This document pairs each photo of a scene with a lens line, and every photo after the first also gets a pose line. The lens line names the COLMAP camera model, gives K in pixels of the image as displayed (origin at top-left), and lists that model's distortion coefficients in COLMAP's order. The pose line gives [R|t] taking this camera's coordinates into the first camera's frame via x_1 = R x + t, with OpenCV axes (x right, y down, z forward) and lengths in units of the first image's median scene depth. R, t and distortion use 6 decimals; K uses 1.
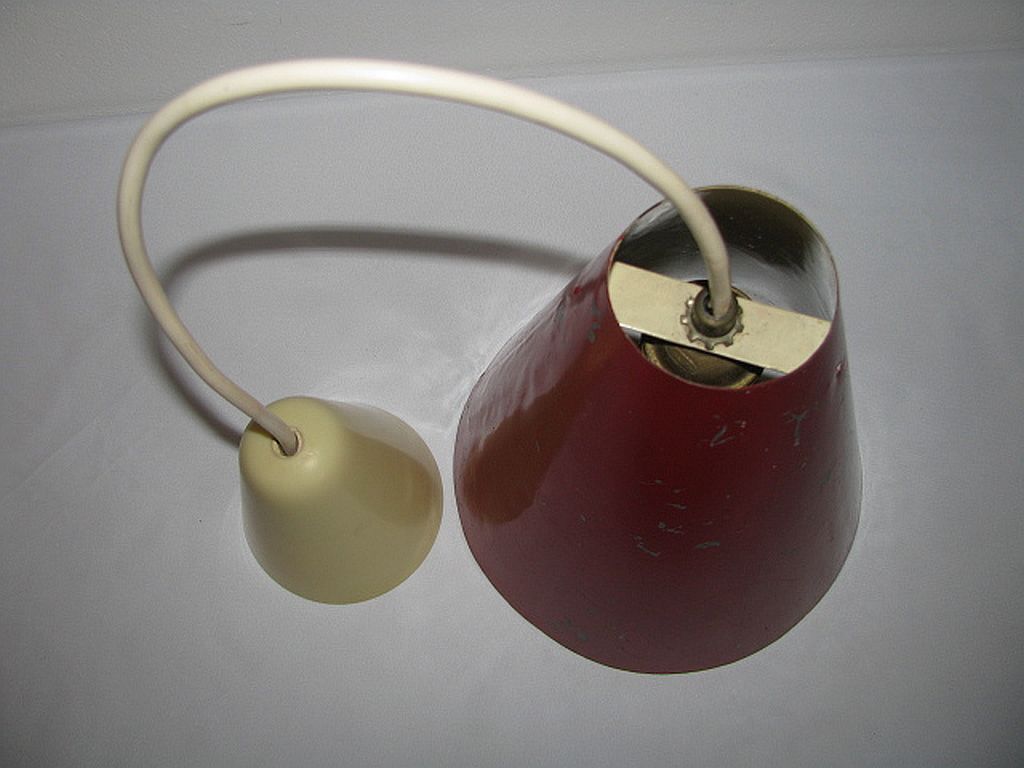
lens RADIAL K [[1074.7, 0, 511.2], [0, 1074.7, 385.0], [0, 0, 1]] dist [-0.023357, 0.000000]
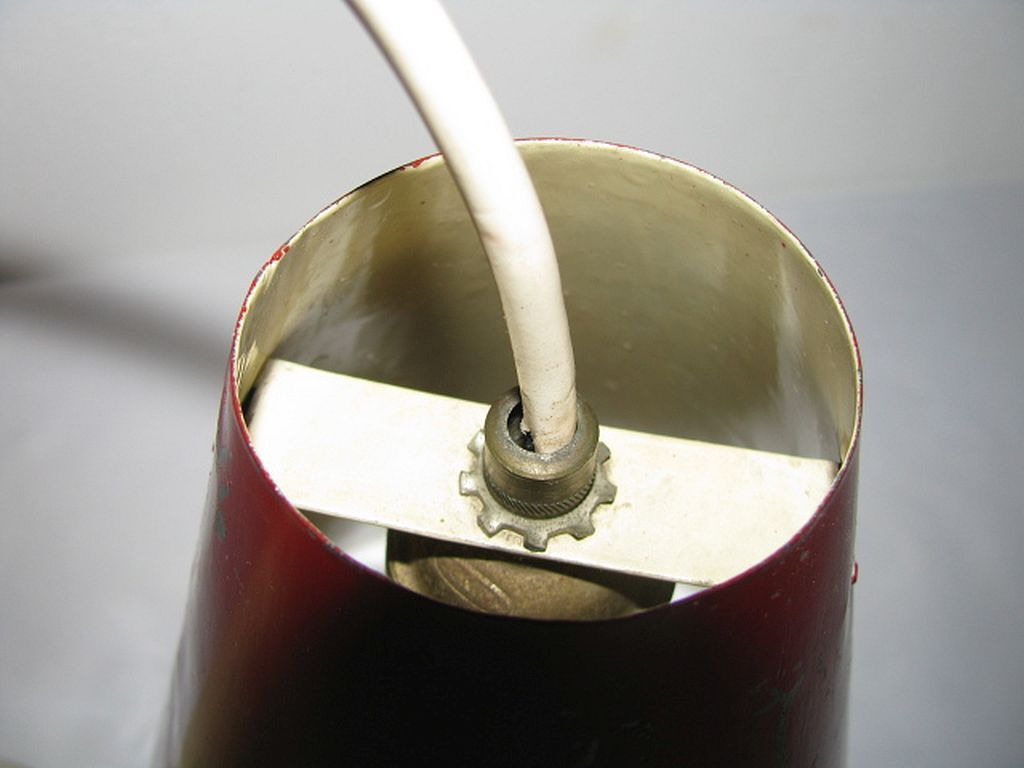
lens RADIAL K [[1074.7, 0, 511.1], [0, 1074.7, 384.9], [0, 0, 1]] dist [-0.023357, 0.000000]
pose [[0.987559, -0.042819, 0.151308, 0.119107], [0.080086, 0.965028, -0.249613, 0.005435], [-0.135328, 0.258625, 0.956452, 0.611855]]
